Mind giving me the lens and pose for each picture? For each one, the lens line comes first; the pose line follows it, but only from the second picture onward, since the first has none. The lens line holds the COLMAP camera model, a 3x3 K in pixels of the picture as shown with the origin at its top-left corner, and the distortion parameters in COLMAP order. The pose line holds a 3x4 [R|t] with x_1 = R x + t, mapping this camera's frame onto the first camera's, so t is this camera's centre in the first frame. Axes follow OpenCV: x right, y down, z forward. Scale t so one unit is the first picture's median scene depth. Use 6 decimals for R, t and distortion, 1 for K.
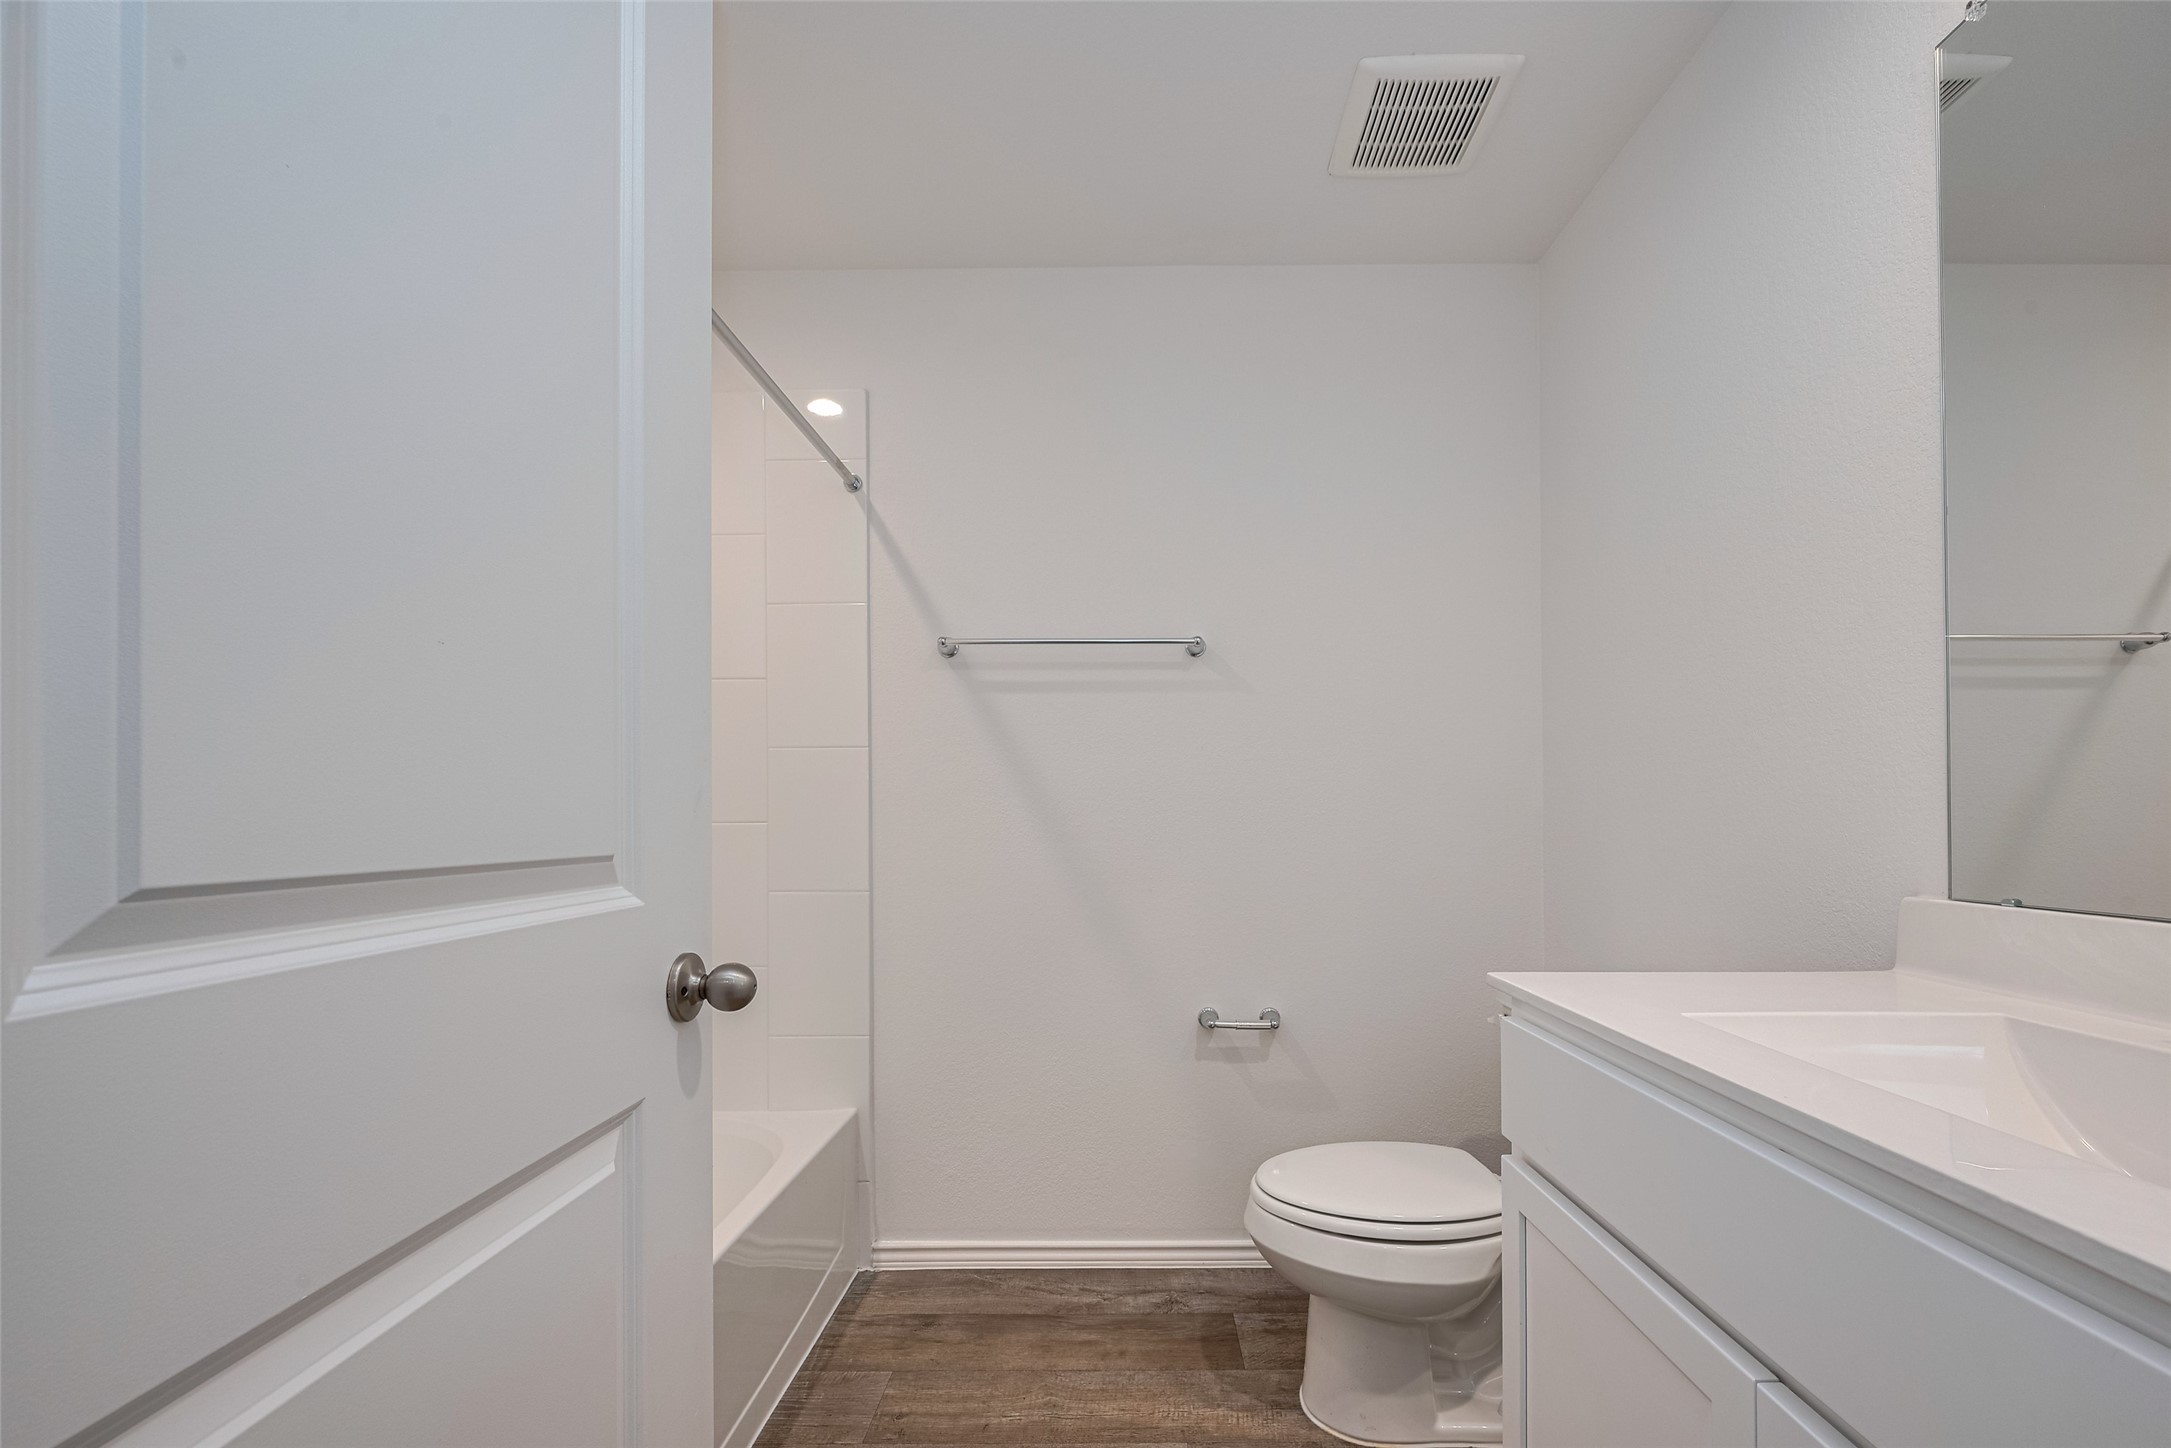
lens RADIAL K [[886.1, 0, 1129.3], [0, 886.1, 817.9], [0, 0, 1]] dist [-0.006982, 0.000324]
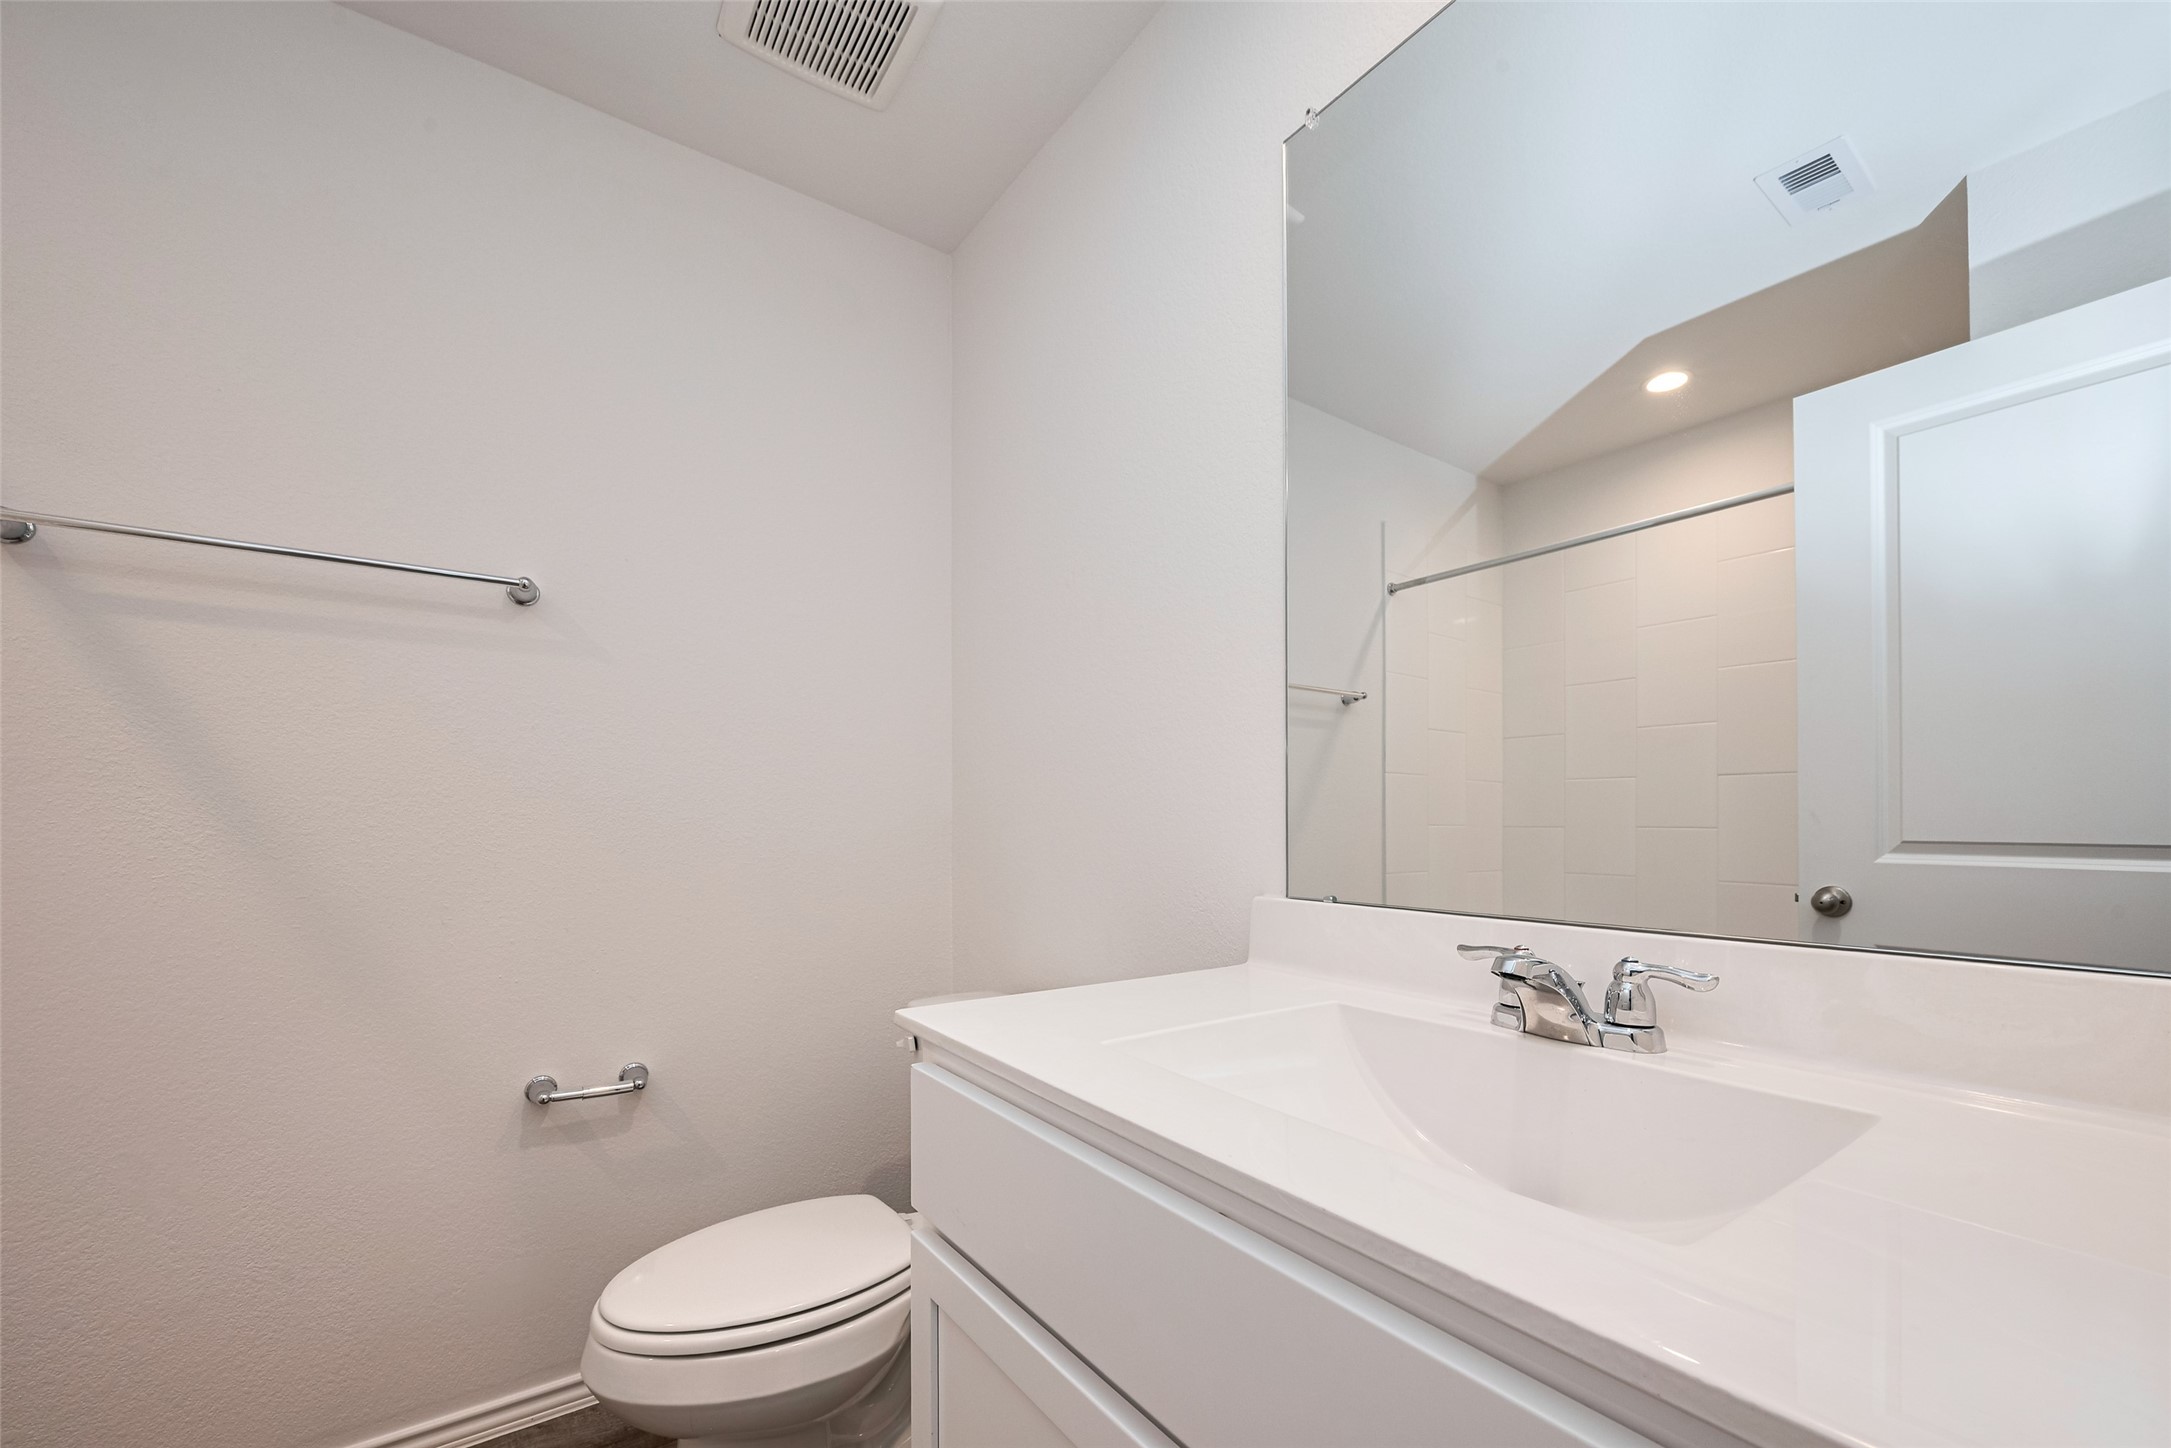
lens RADIAL K [[886.1, 0, 1109.9], [0, 886.1, 818.6], [0, 0, 1]] dist [-0.006982, 0.000324]
pose [[0.814562, 0.006556, 0.580040, 0.058114], [-0.003651, 0.999974, -0.006176, -0.000797], [-0.580065, 0.002913, 0.814565, 0.140242]]
